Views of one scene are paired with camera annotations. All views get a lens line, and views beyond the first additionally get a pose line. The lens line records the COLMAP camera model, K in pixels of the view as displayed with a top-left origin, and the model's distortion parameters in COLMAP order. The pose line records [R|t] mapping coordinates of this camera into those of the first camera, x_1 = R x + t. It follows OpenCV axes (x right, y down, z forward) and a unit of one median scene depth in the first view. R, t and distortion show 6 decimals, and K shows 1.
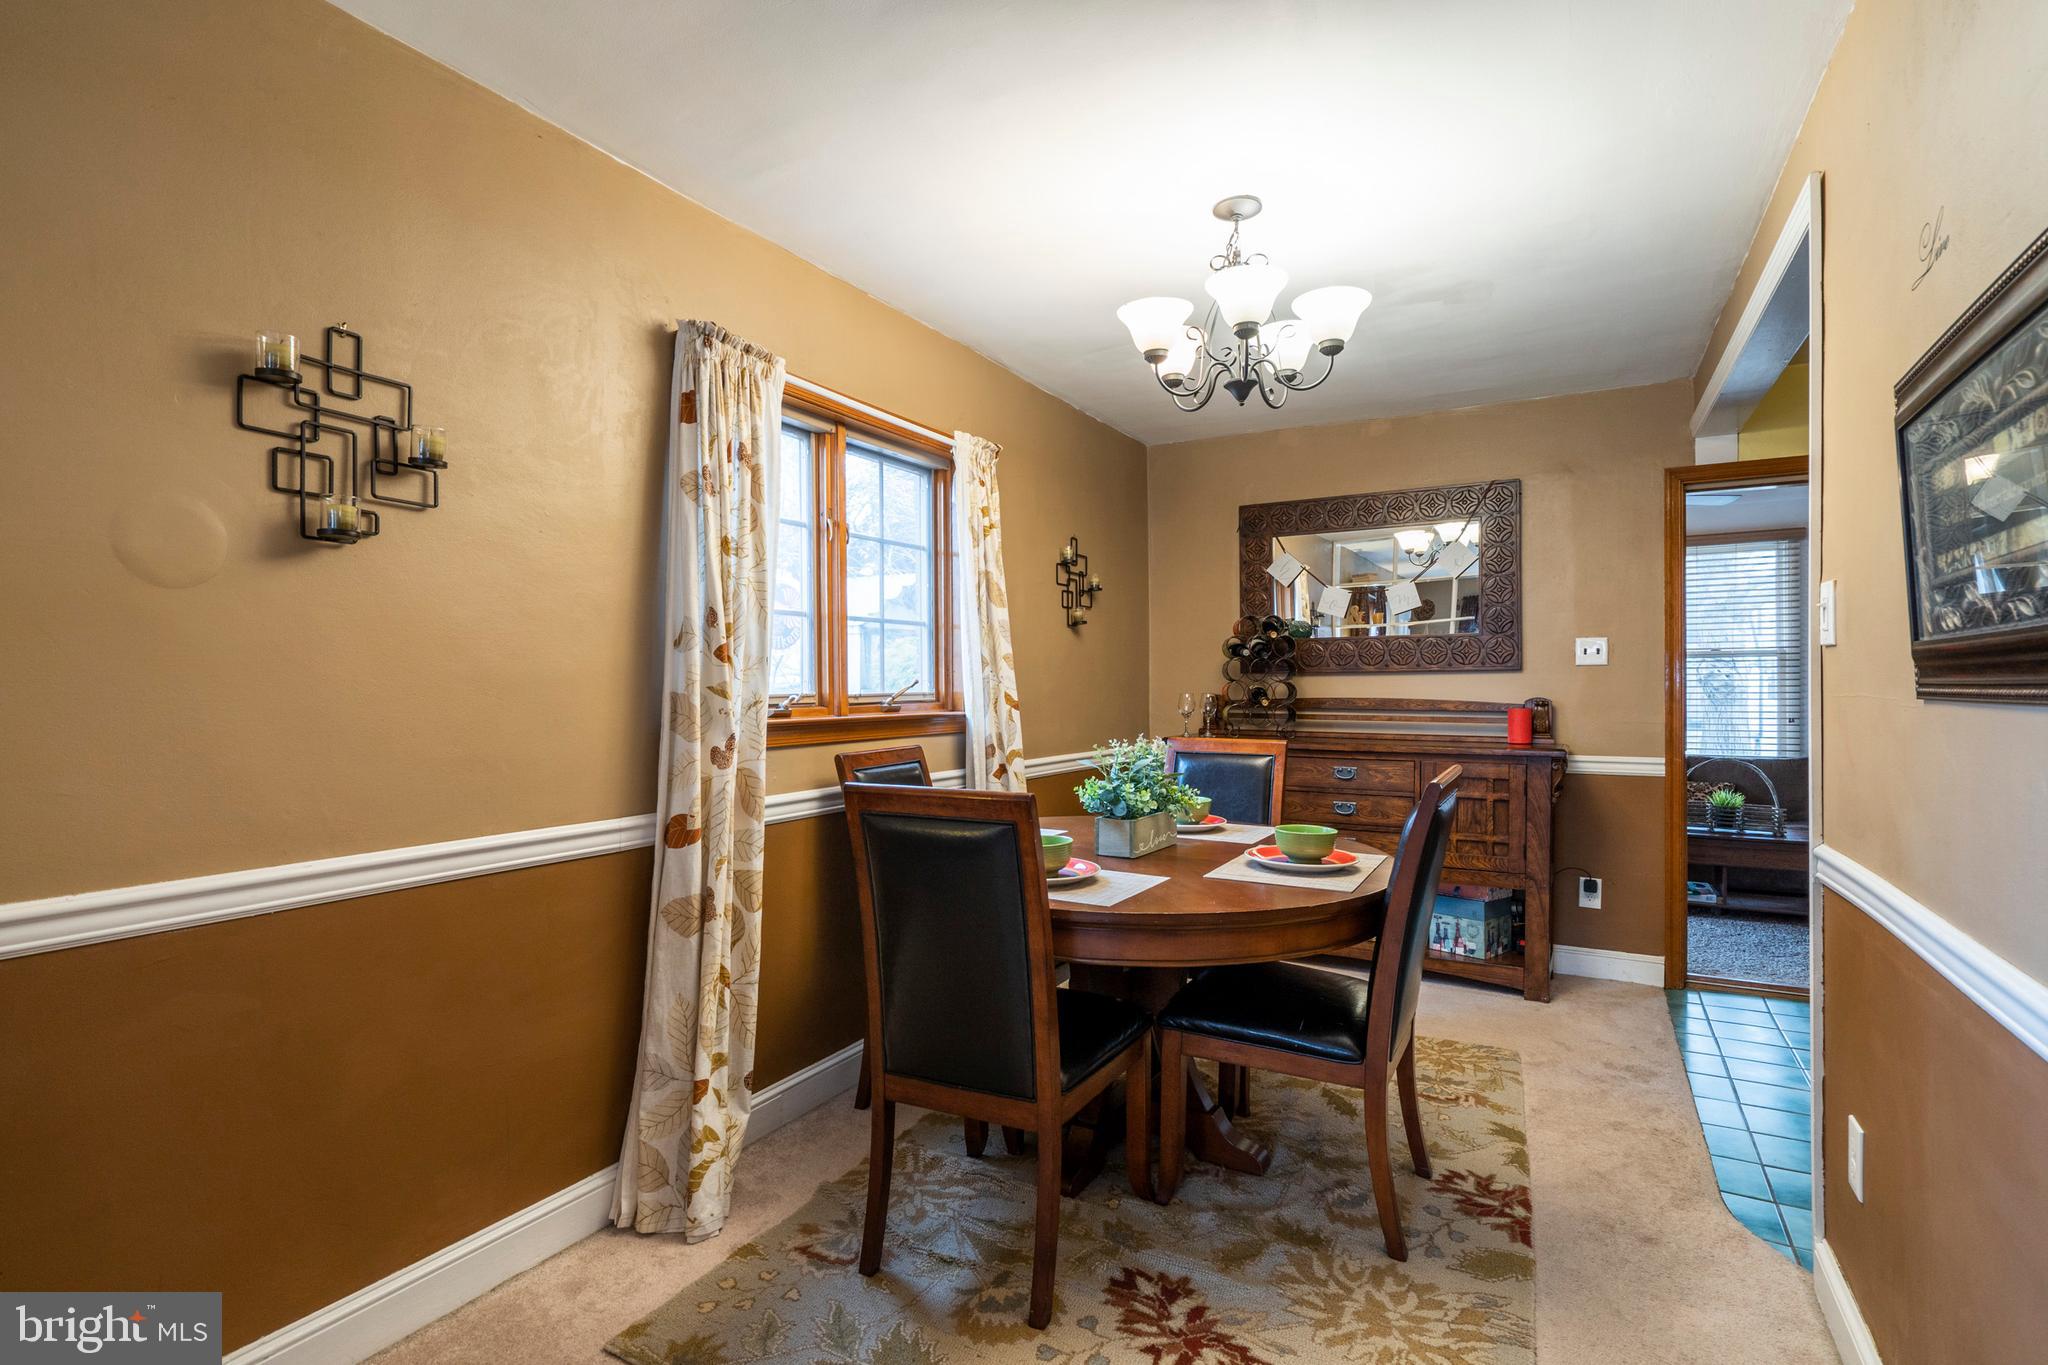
lens RADIAL K [[1033.7, 0, 1006.1], [0, 1033.7, 690.5], [0, 0, 1]] dist [-0.003474, 0.001784]
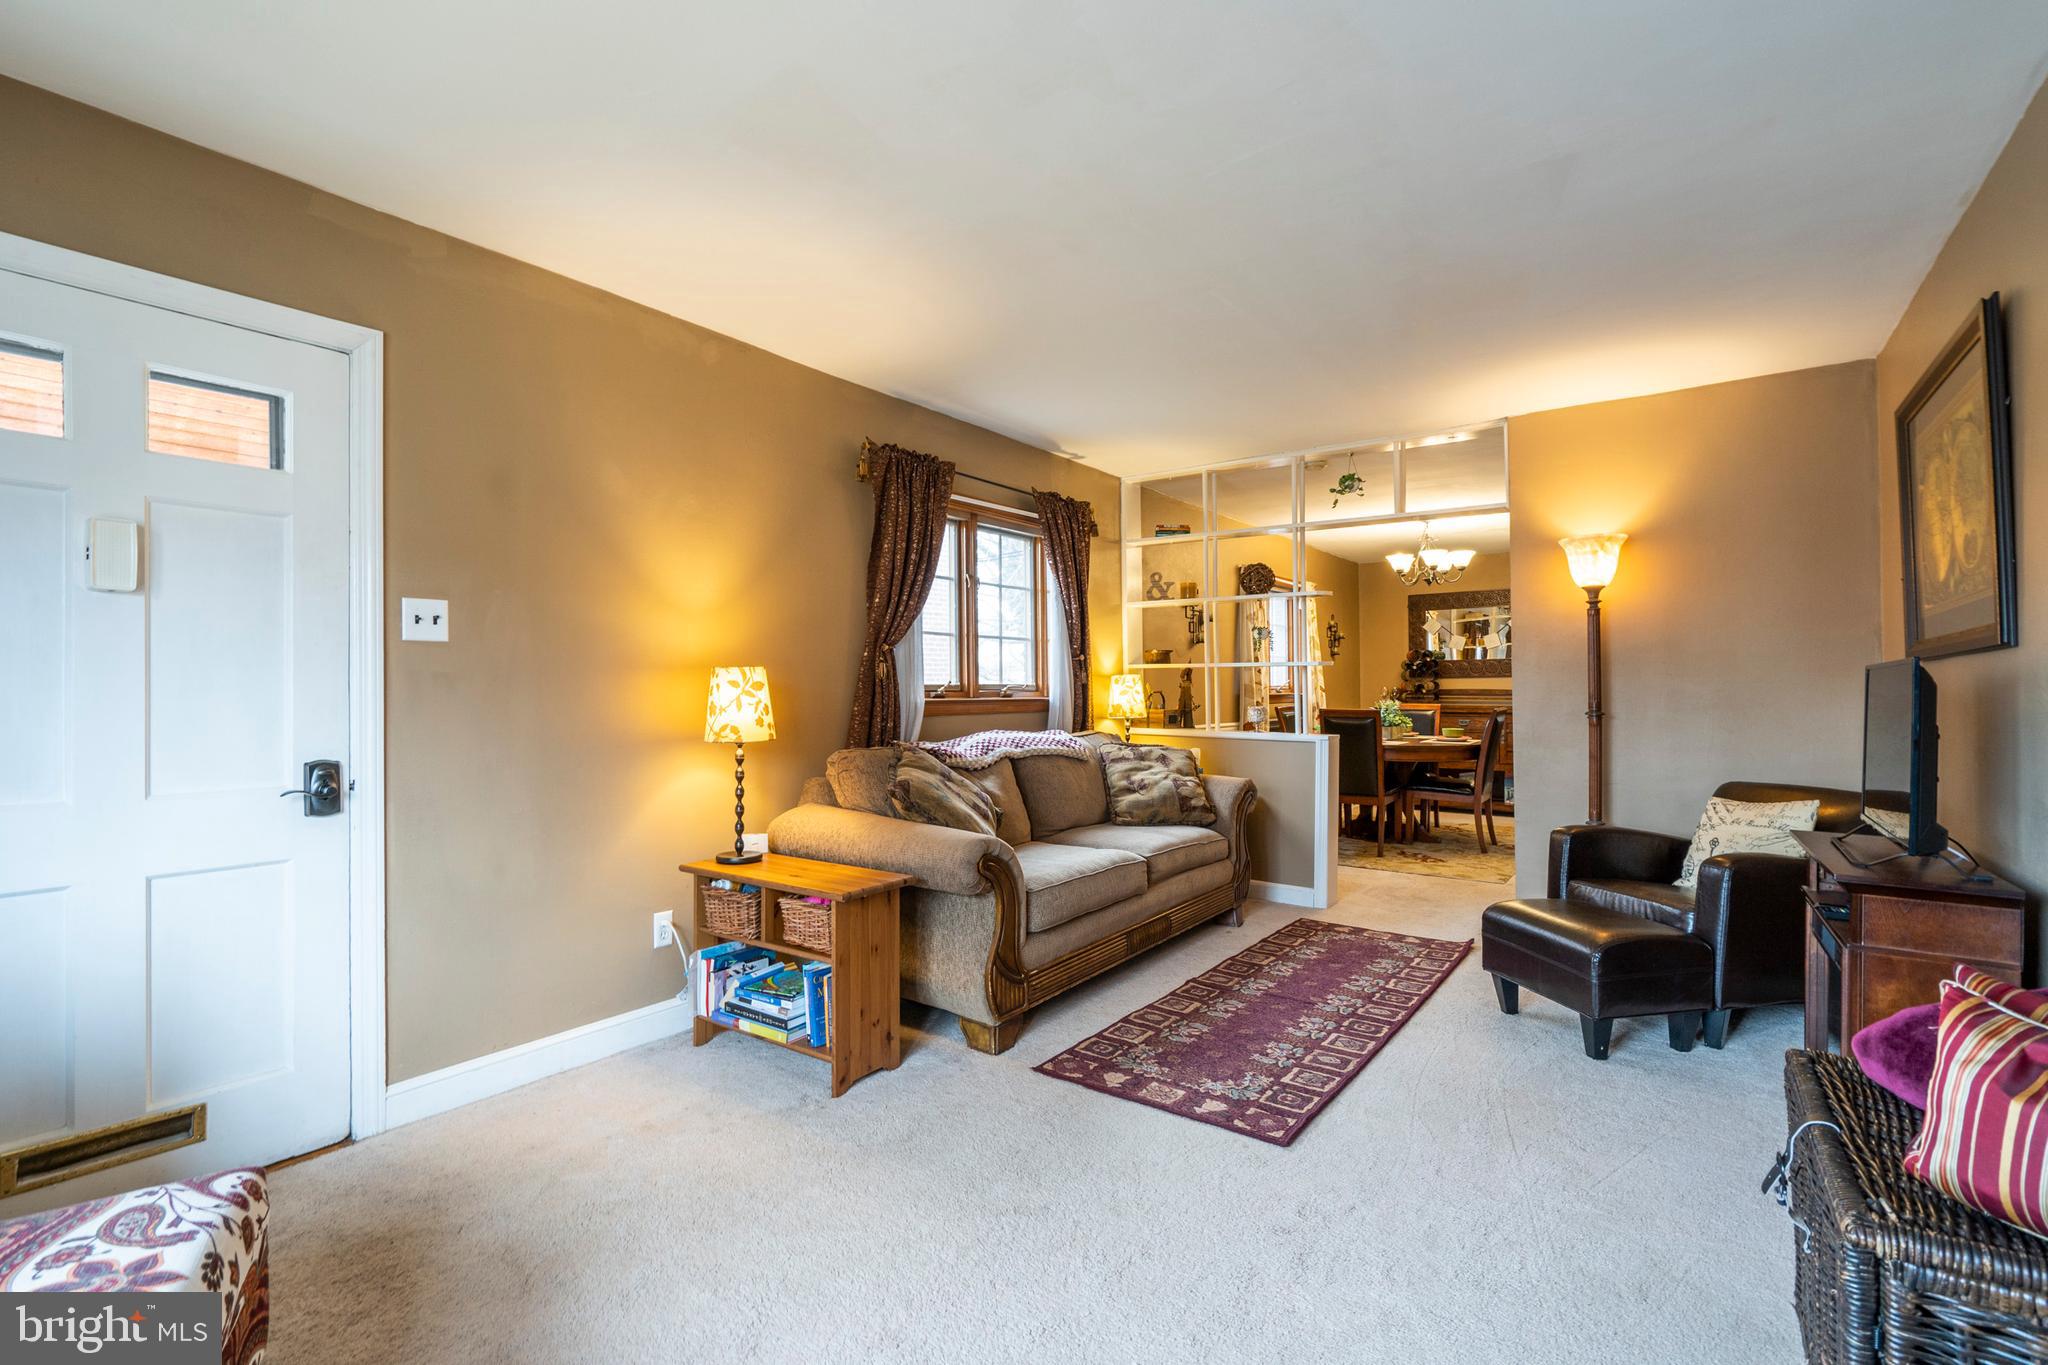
lens RADIAL K [[933.5, 0, 1038.1], [0, 933.5, 676.3], [0, 0, 1]] dist [-0.007061, 0.002617]
pose [[0.994809, -0.002617, -0.101730, -0.327376], [0.000547, 0.999792, -0.020369, 0.018944], [0.101762, 0.020207, 0.994603, -0.941075]]
